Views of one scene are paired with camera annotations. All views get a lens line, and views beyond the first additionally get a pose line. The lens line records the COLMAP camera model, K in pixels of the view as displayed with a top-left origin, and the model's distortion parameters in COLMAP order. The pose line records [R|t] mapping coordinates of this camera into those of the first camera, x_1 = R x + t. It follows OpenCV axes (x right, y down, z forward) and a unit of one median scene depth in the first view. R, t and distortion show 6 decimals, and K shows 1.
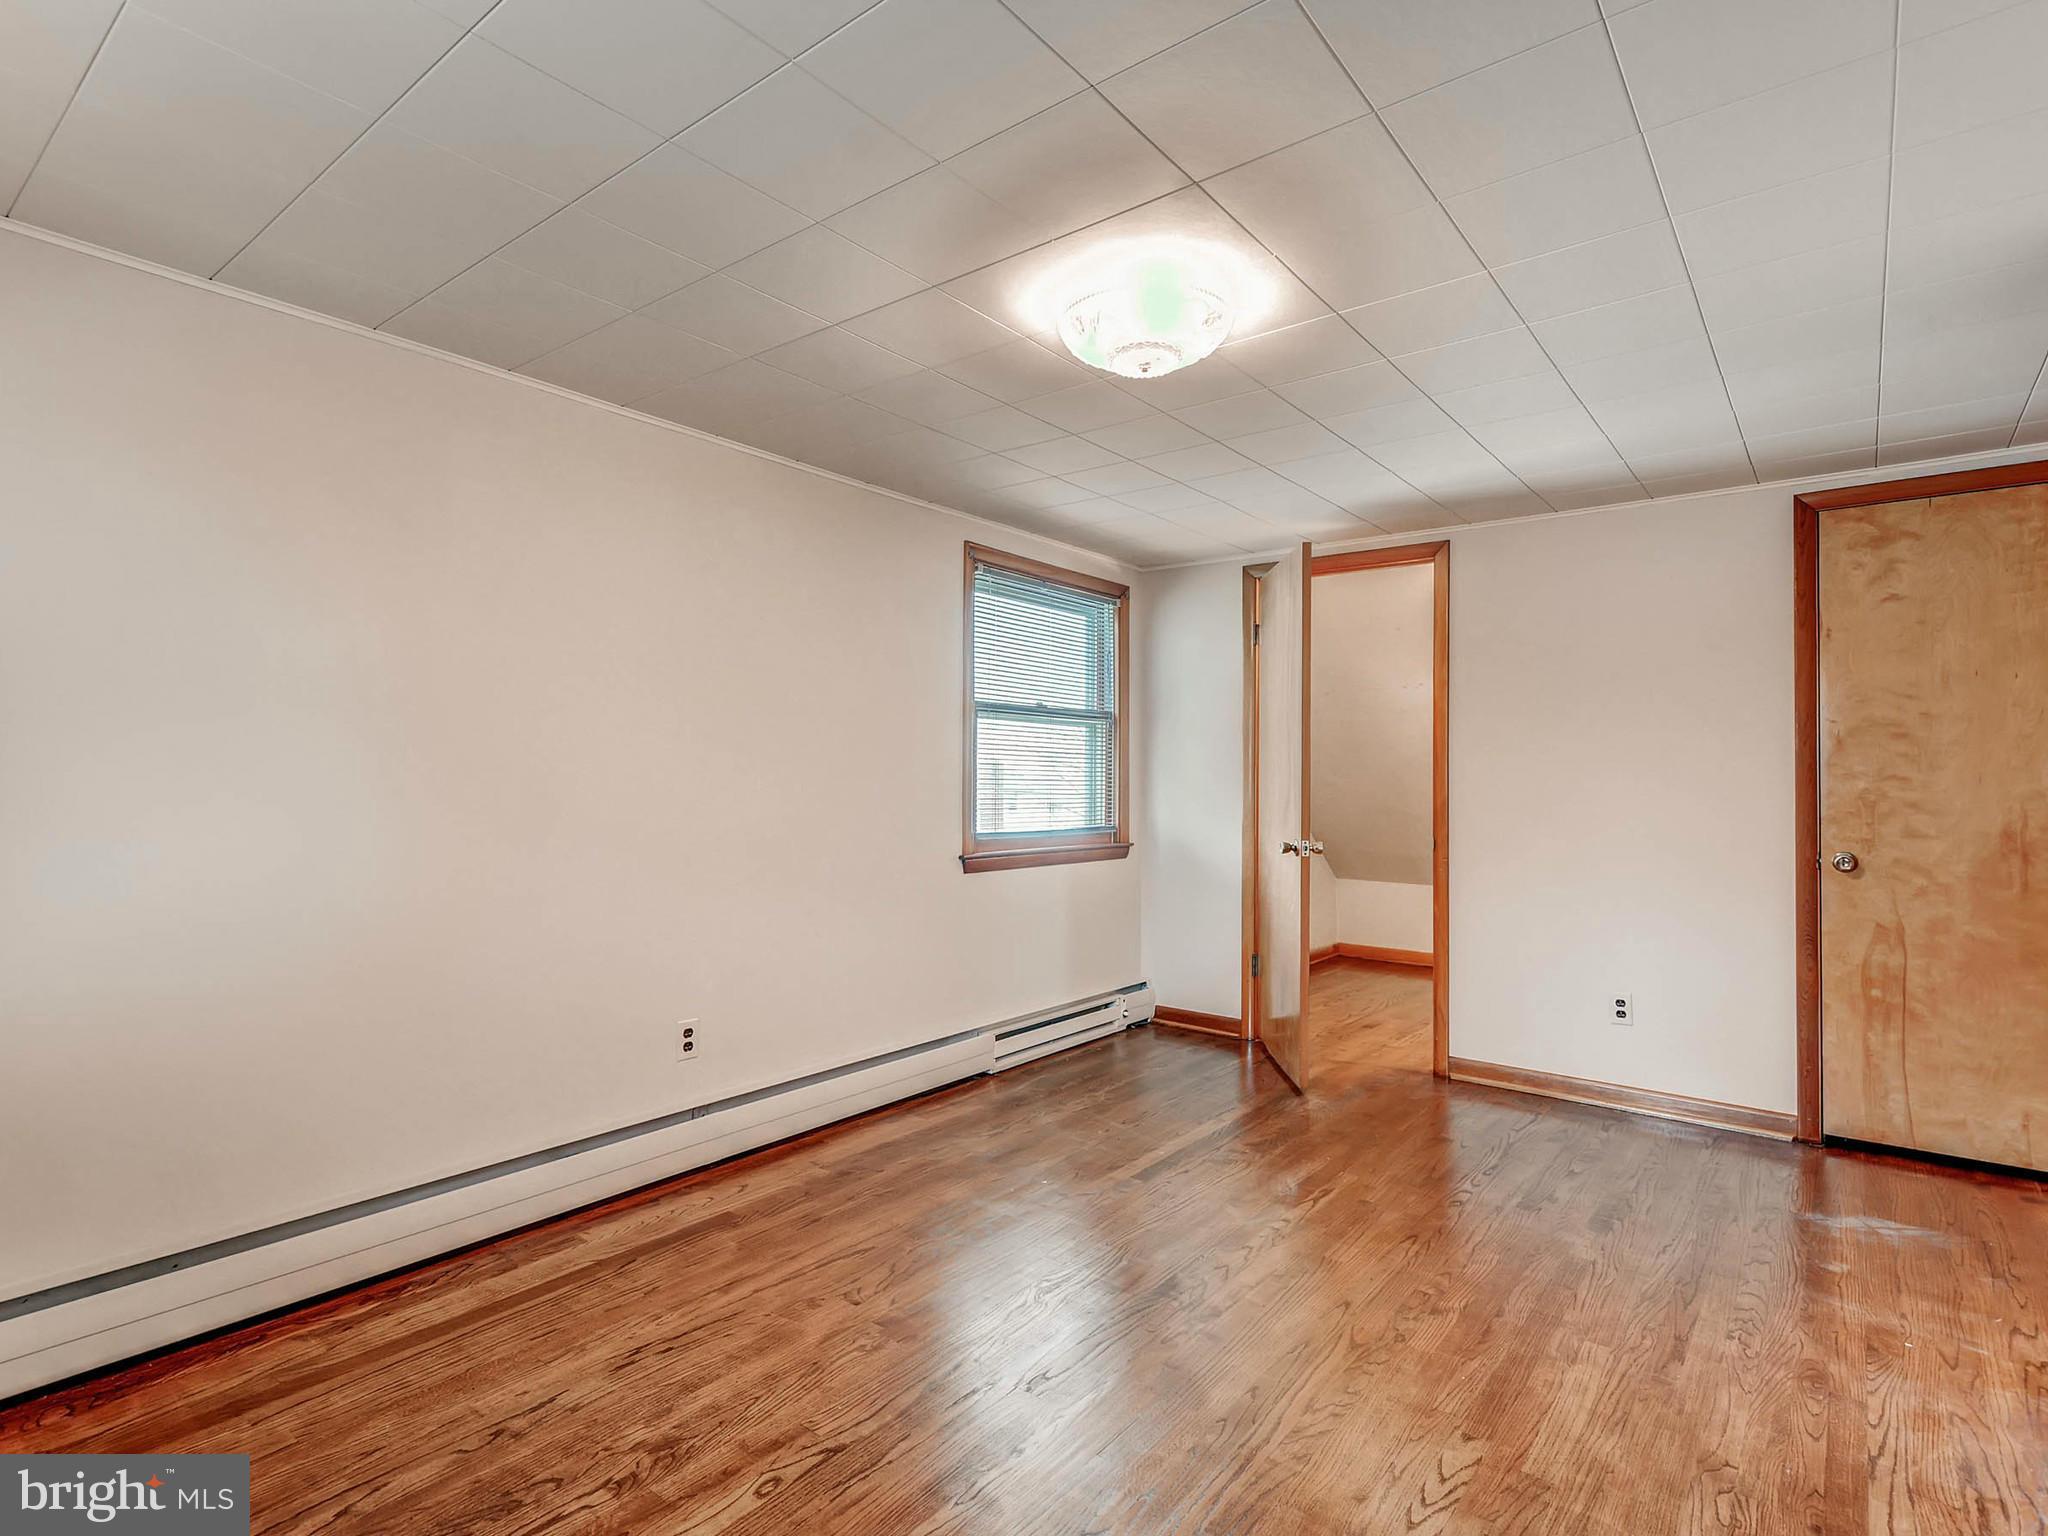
lens RADIAL K [[1023.9, 0, 1039.7], [0, 1023.9, 792.5], [0, 0, 1]] dist [0.019419, -0.012466]
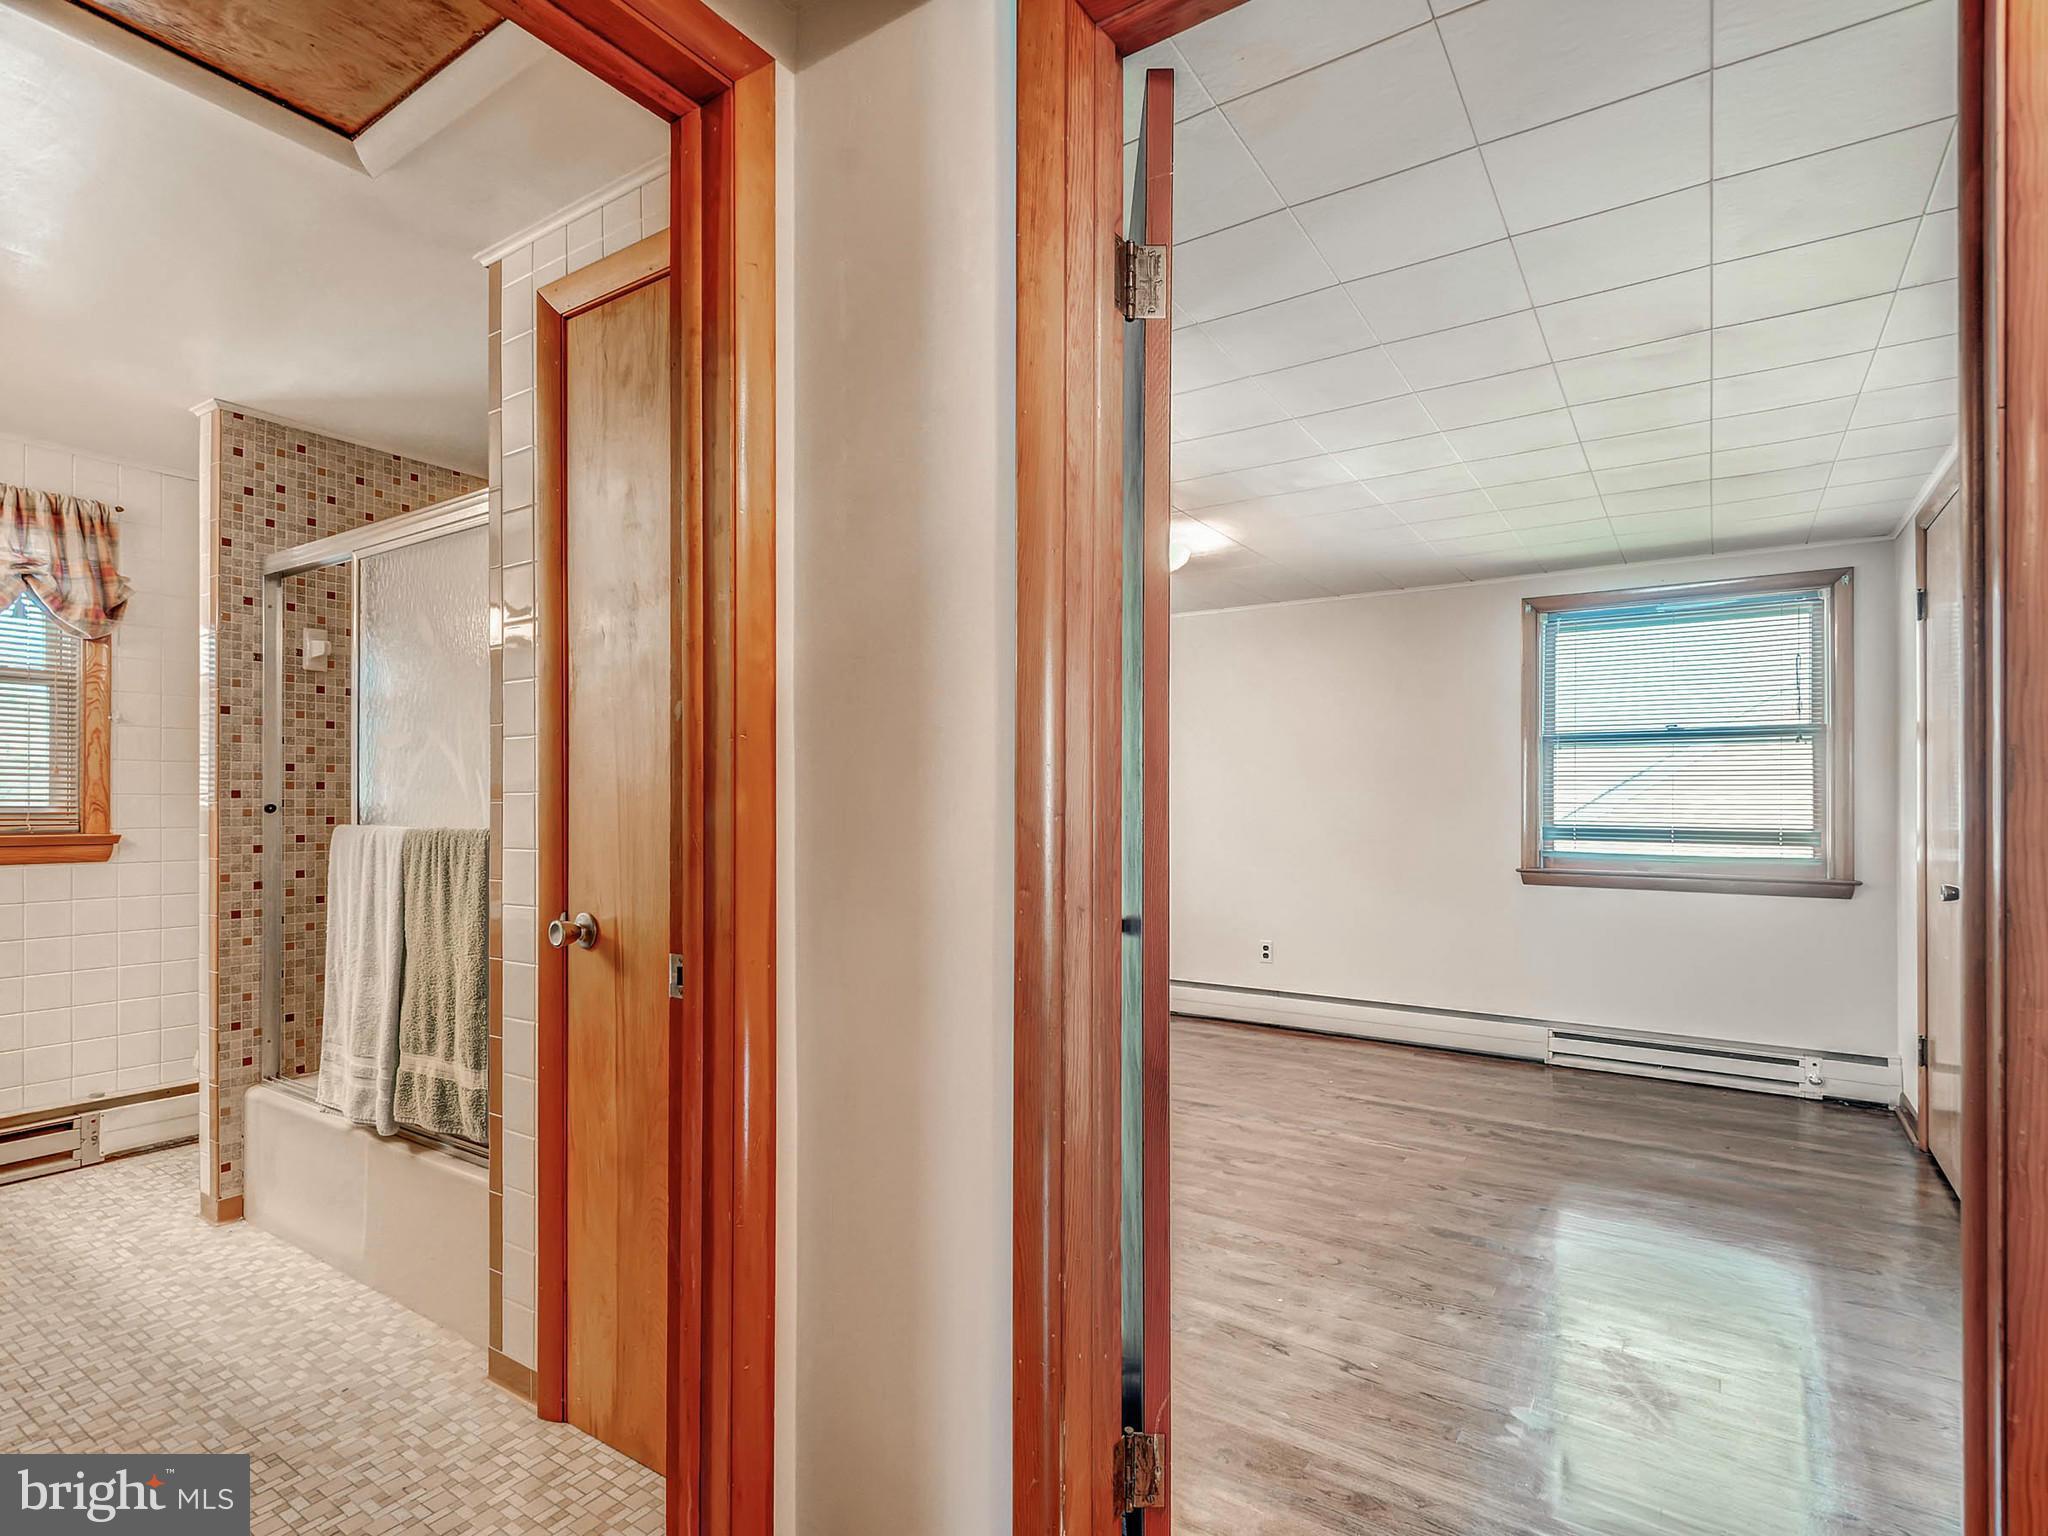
lens RADIAL K [[1023.9, 0, 1039.7], [0, 1023.9, 792.5], [0, 0, 1]] dist [0.019419, -0.012466]
pose [[0.085548, -0.020493, -0.996123, 1.399618], [-0.014861, 0.999651, -0.021842, 0.010377], [0.996223, 0.016672, 0.085213, 0.457204]]
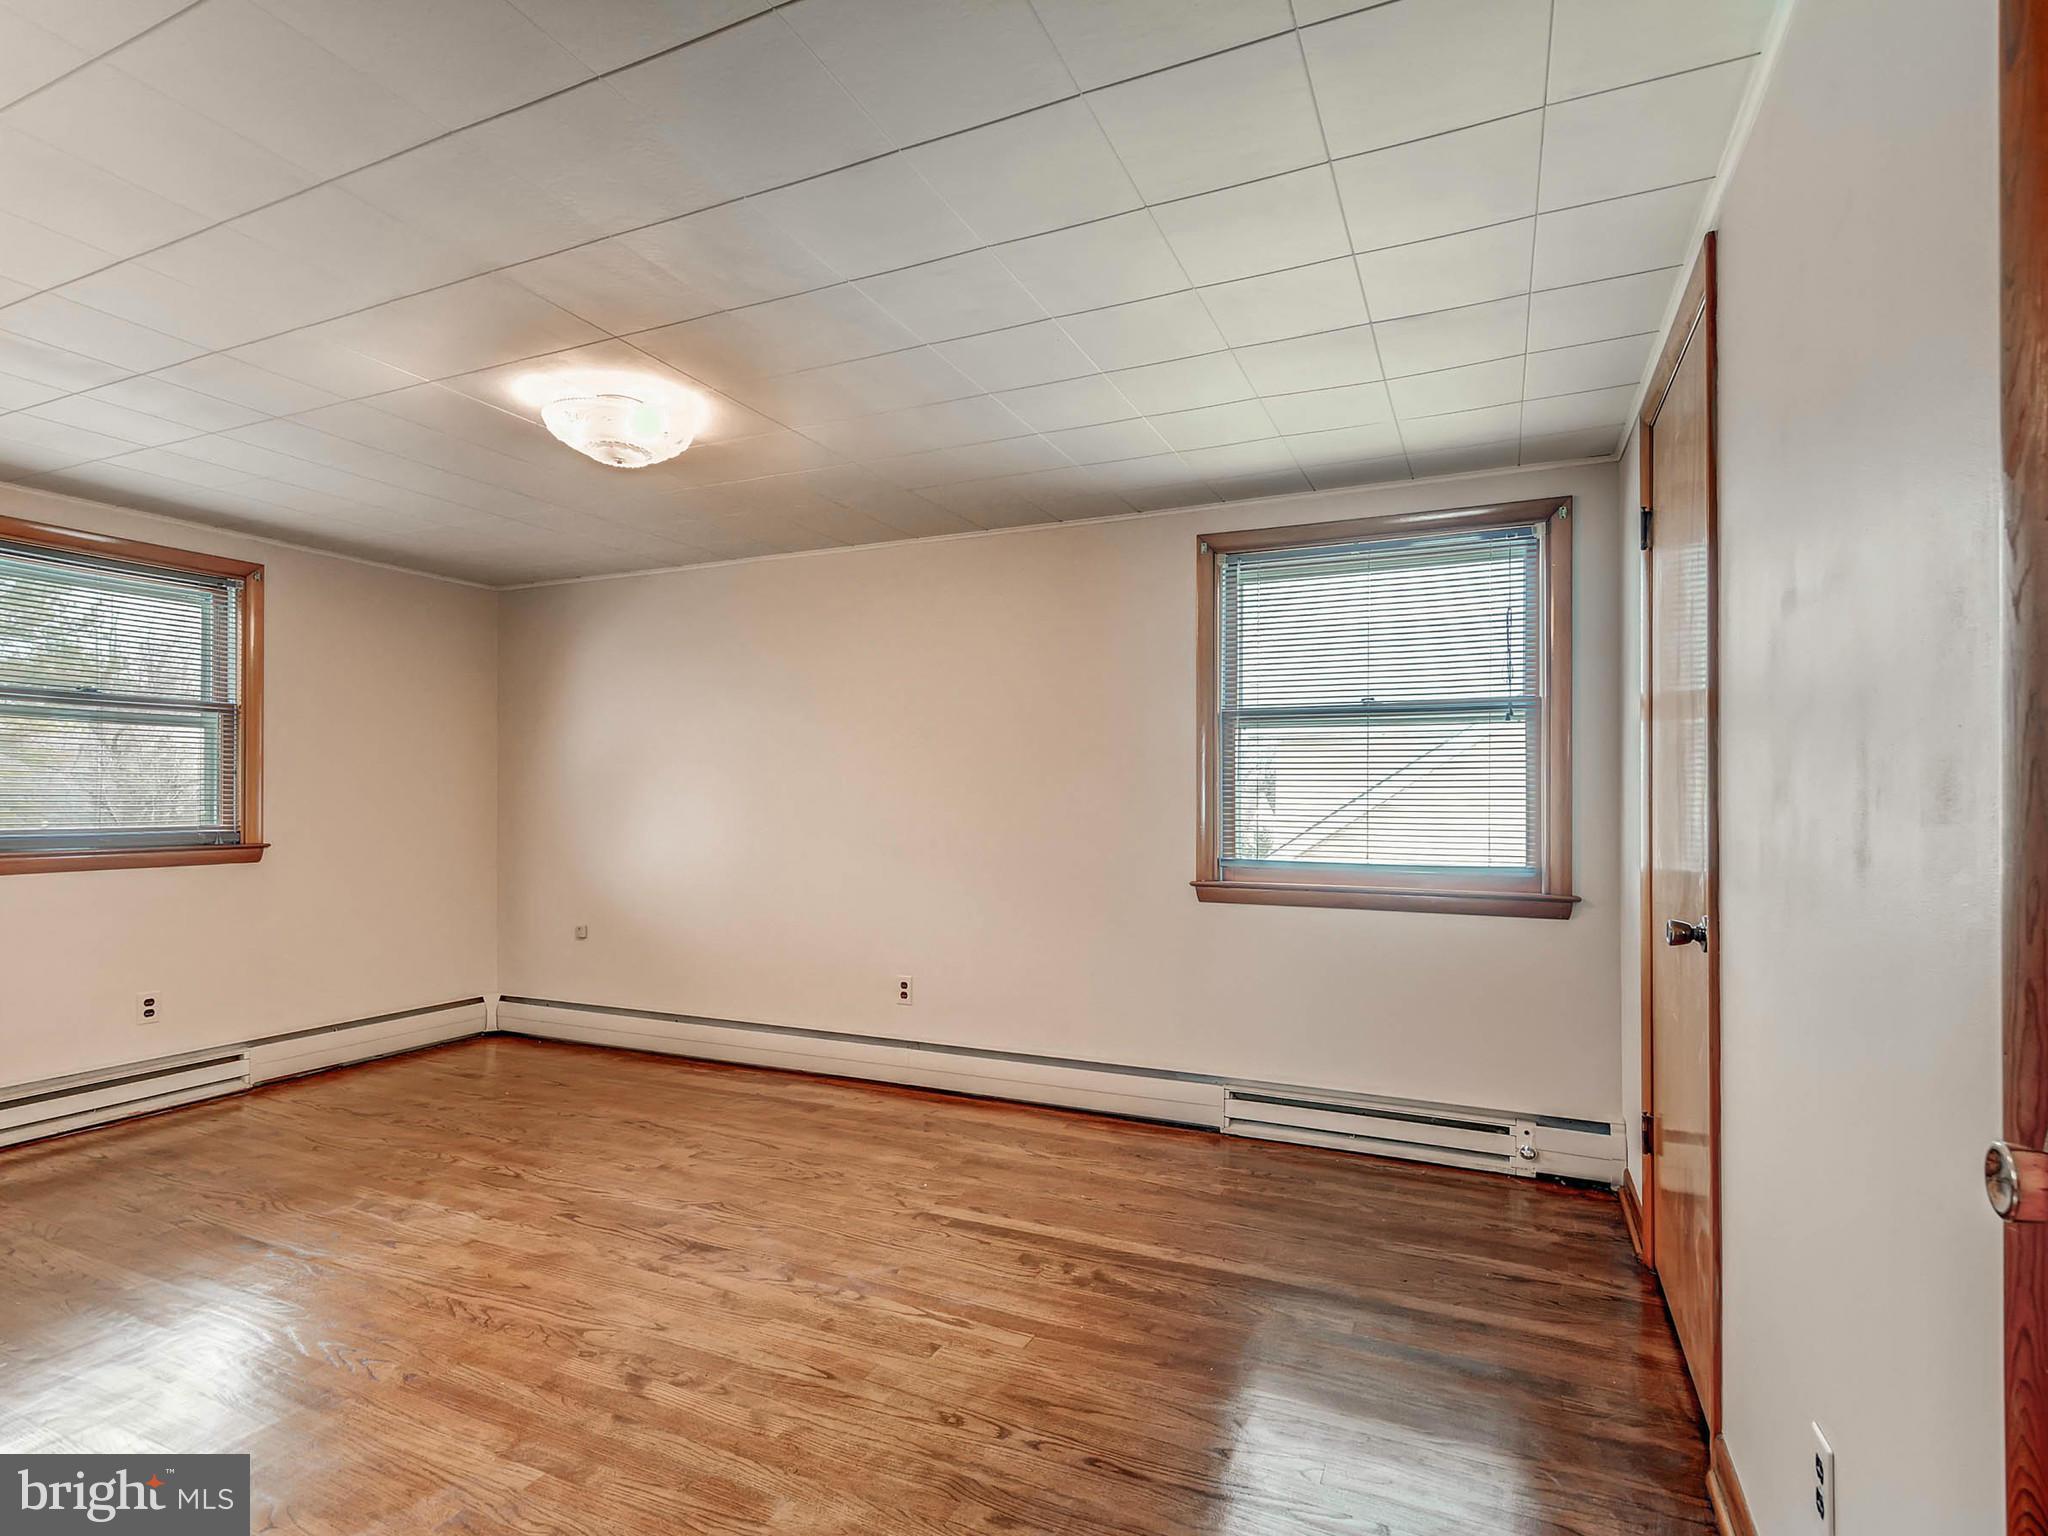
lens RADIAL K [[1017.4, 0, 1046.5], [0, 1017.4, 787.7], [0, 0, 1]] dist [0.012287, -0.000911]
pose [[0.247675, -0.018013, -0.968676, 1.032130], [-0.011327, 0.999705, -0.021486, -0.002633], [0.968777, 0.016293, 0.247398, 0.847061]]
